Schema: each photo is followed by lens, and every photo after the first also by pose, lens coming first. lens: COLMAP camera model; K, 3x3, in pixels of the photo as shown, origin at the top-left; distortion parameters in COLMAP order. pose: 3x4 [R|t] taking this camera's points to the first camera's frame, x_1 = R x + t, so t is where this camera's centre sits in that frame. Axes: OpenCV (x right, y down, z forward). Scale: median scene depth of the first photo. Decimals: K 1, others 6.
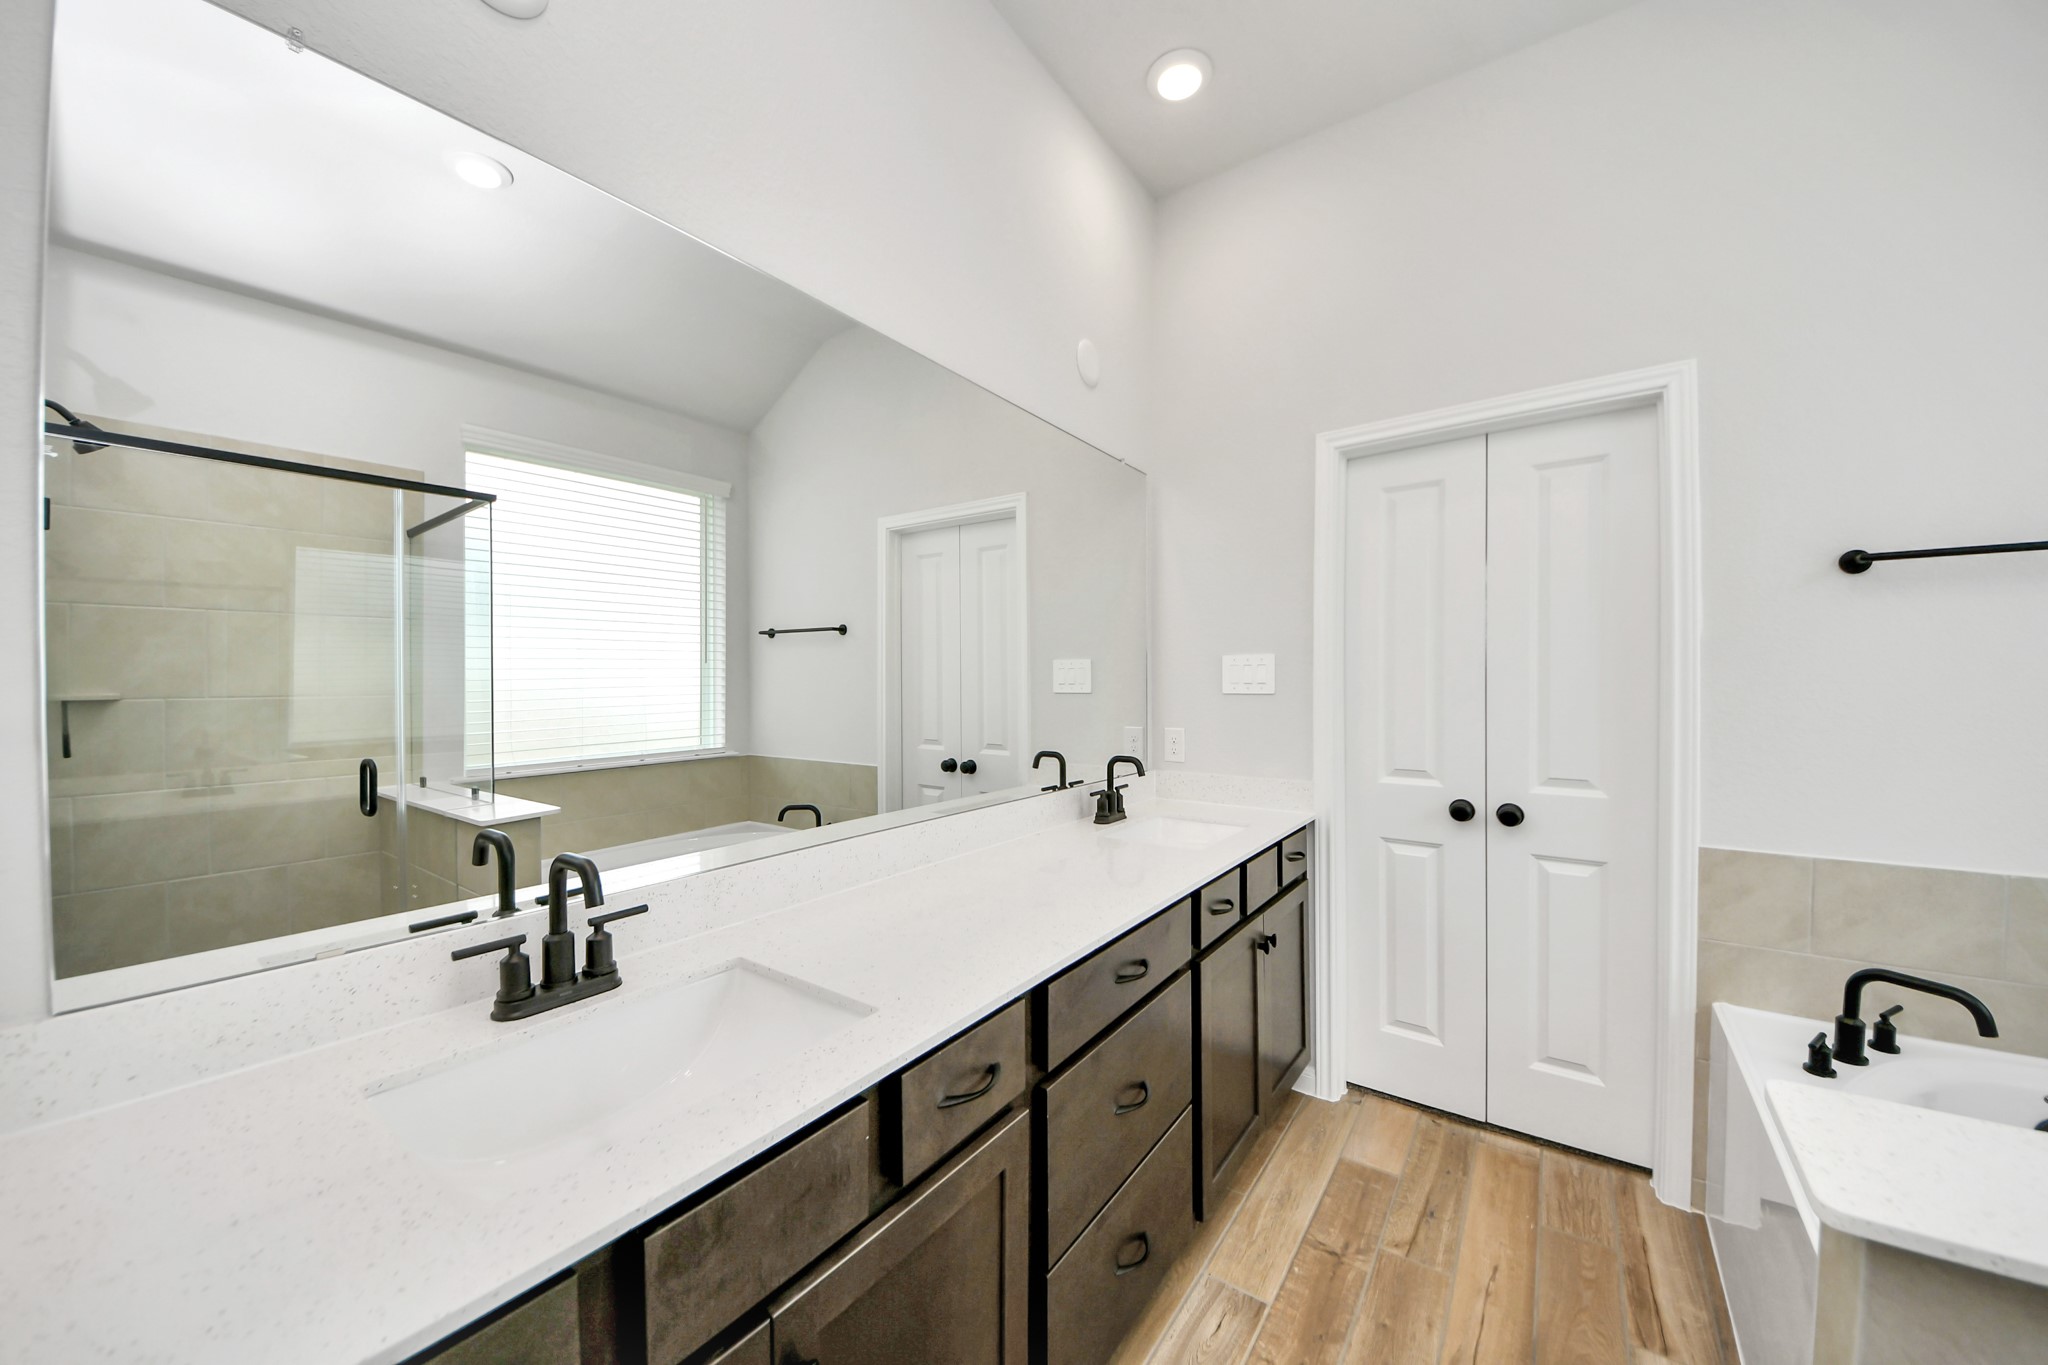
lens RADIAL K [[720.8, 0, 1022.4], [0, 720.8, 692.0], [0, 0, 1]] dist [0.036888, -0.026230]
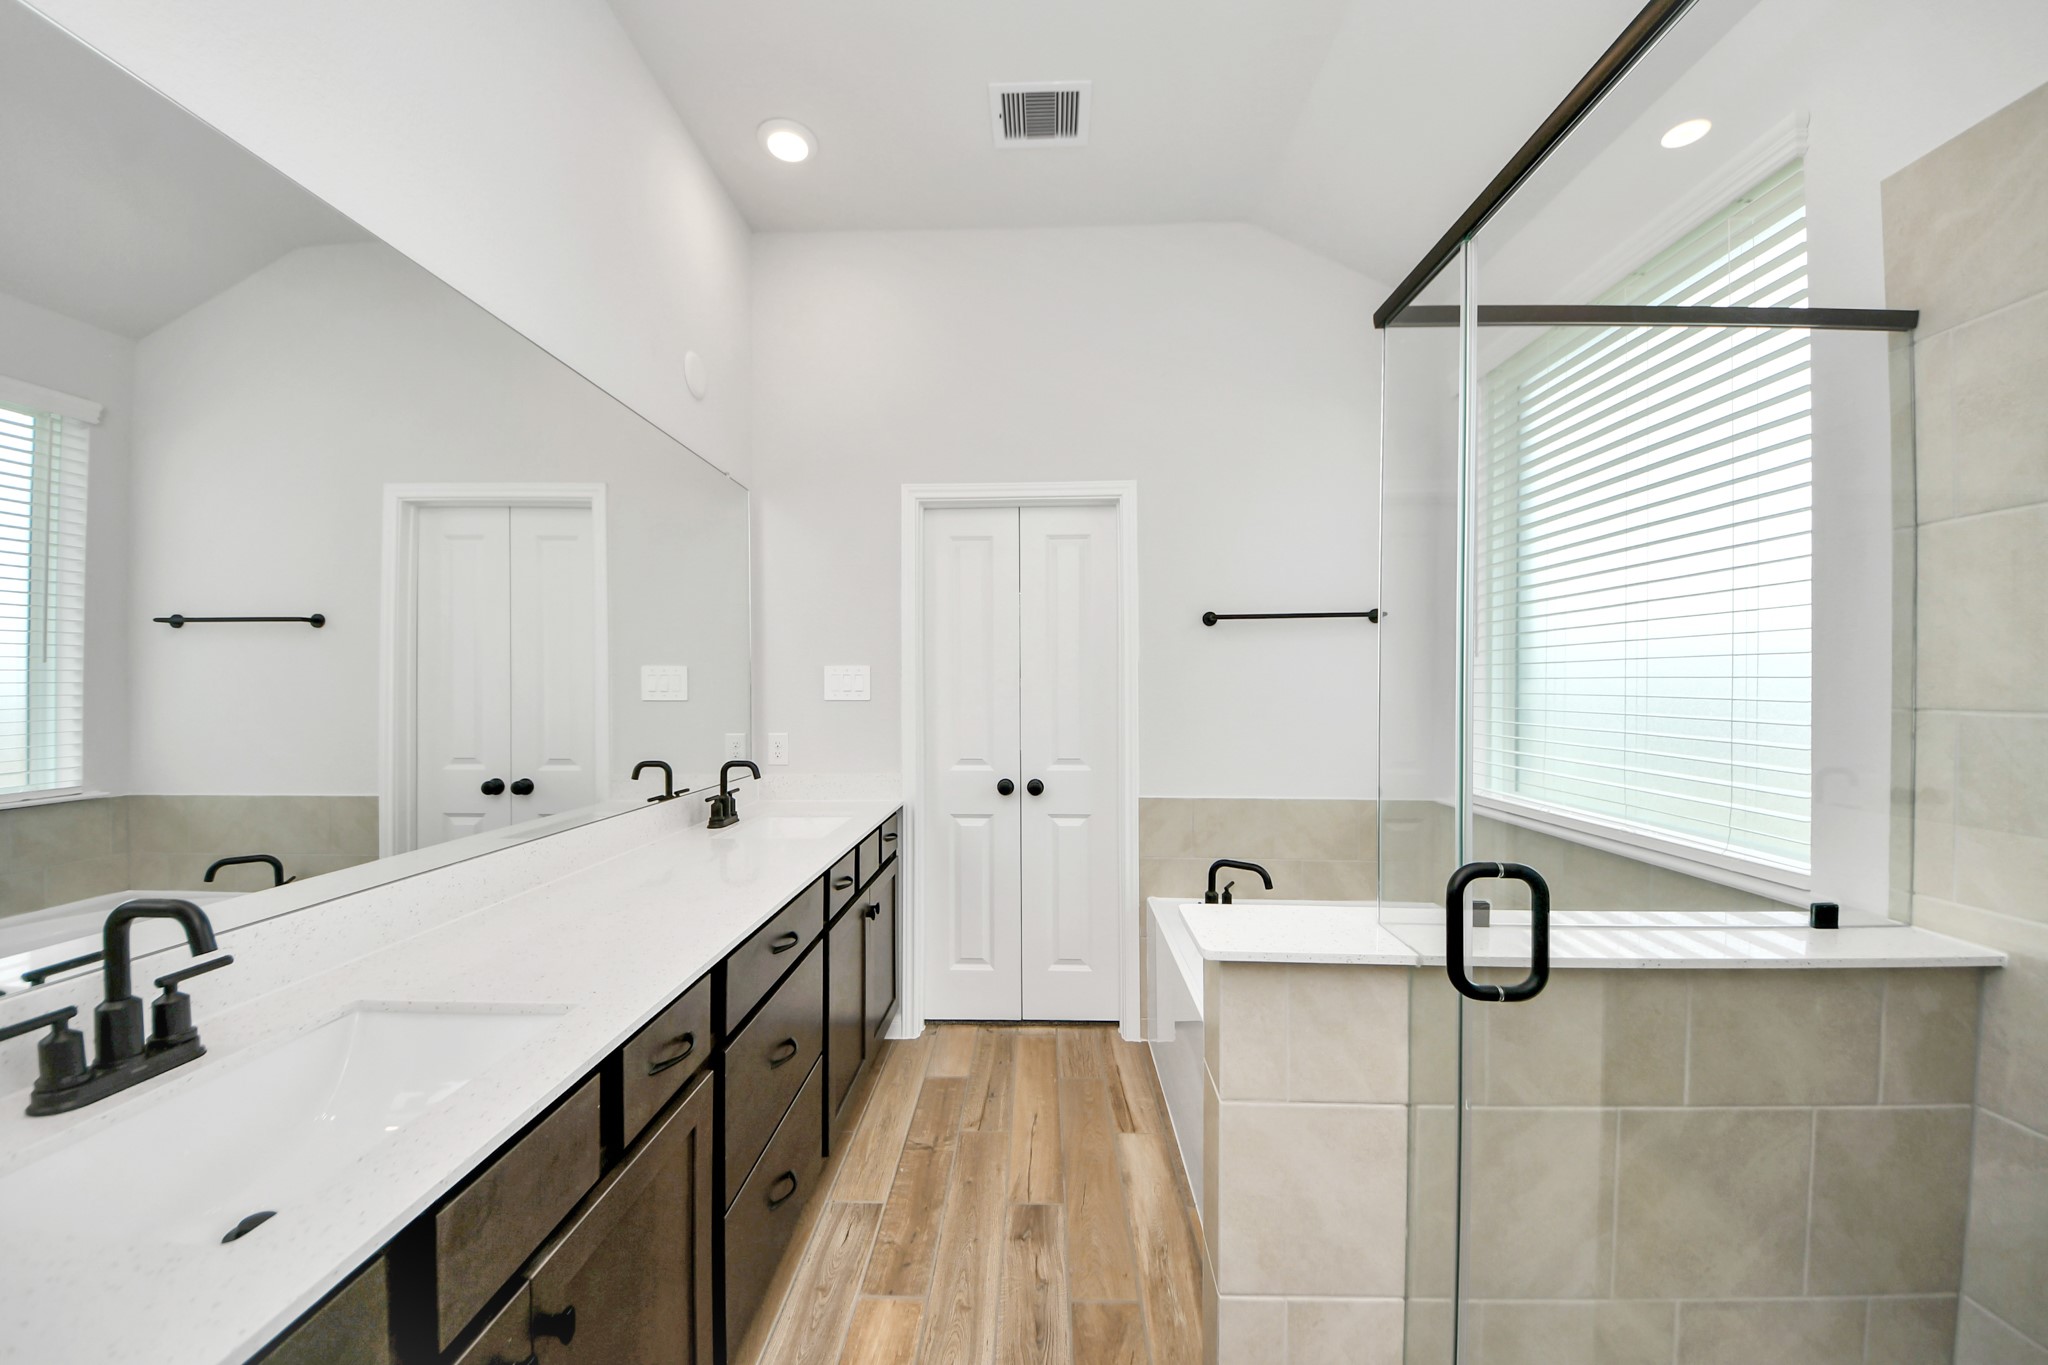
lens RADIAL K [[720.8, 0, 1022.4], [0, 720.8, 692.0], [0, 0, 1]] dist [0.036888, -0.026230]
pose [[0.824873, -0.001790, 0.565316, -0.136840], [0.007403, 0.999943, -0.007636, 0.000117], [-0.565270, 0.010484, 0.824839, -0.121523]]
